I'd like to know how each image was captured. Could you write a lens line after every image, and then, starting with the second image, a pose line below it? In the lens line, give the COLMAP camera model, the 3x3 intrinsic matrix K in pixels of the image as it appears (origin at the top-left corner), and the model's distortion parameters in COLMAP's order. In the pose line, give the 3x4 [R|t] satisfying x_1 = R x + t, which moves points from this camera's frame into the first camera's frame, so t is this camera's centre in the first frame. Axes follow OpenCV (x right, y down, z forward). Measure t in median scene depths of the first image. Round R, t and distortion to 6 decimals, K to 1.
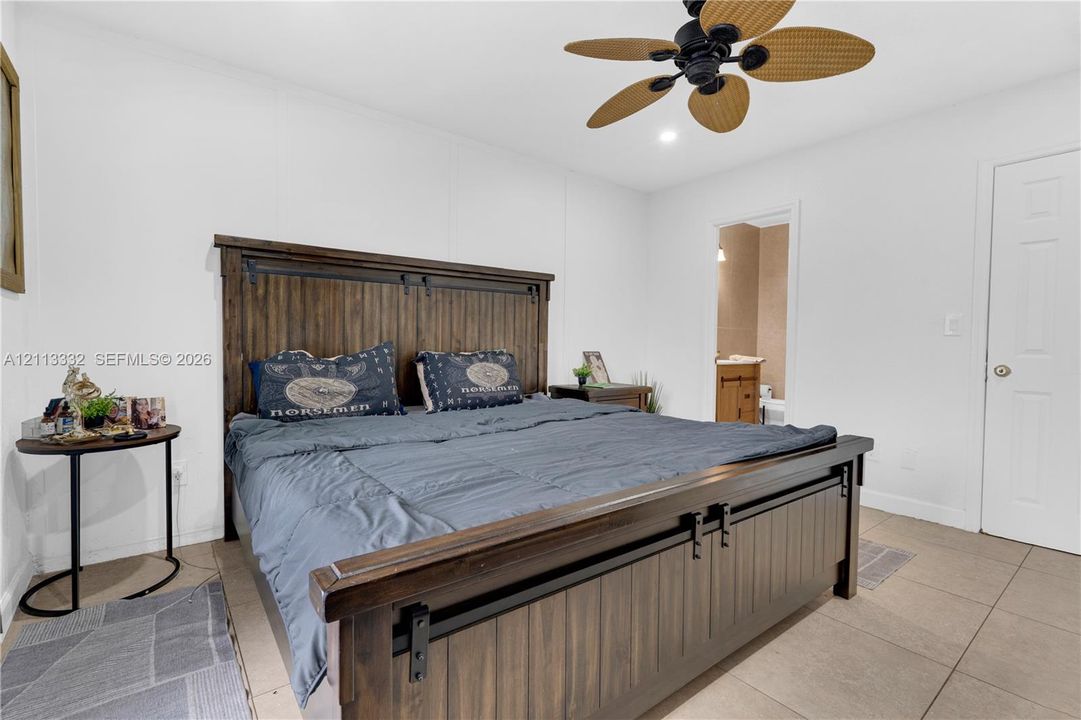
lens RADIAL K [[487.5, 0, 540.3], [0, 487.5, 357.3], [0, 0, 1]] dist [-0.000366, -0.000134]
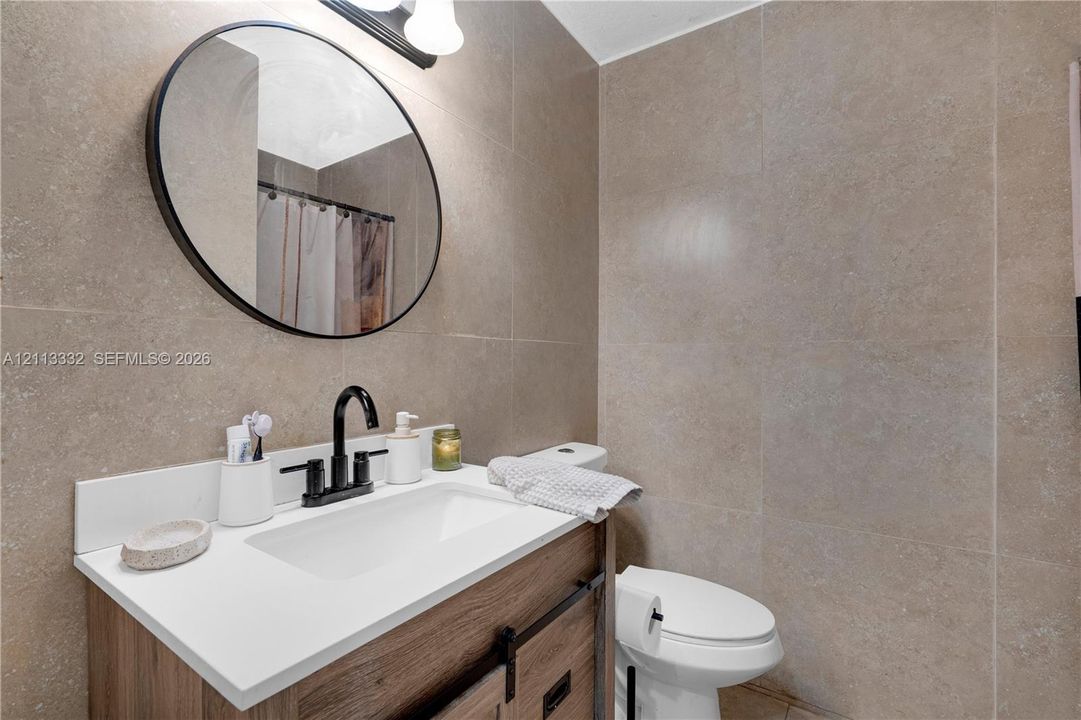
lens RADIAL K [[487.5, 0, 540.0], [0, 487.5, 357.5], [0, 0, 1]] dist [-0.000366, -0.000134]
pose [[0.954200, -0.007543, 0.299074, 0.300878], [0.015560, 0.999580, -0.024432, -0.039121], [-0.298765, 0.027966, 0.953917, 0.677734]]
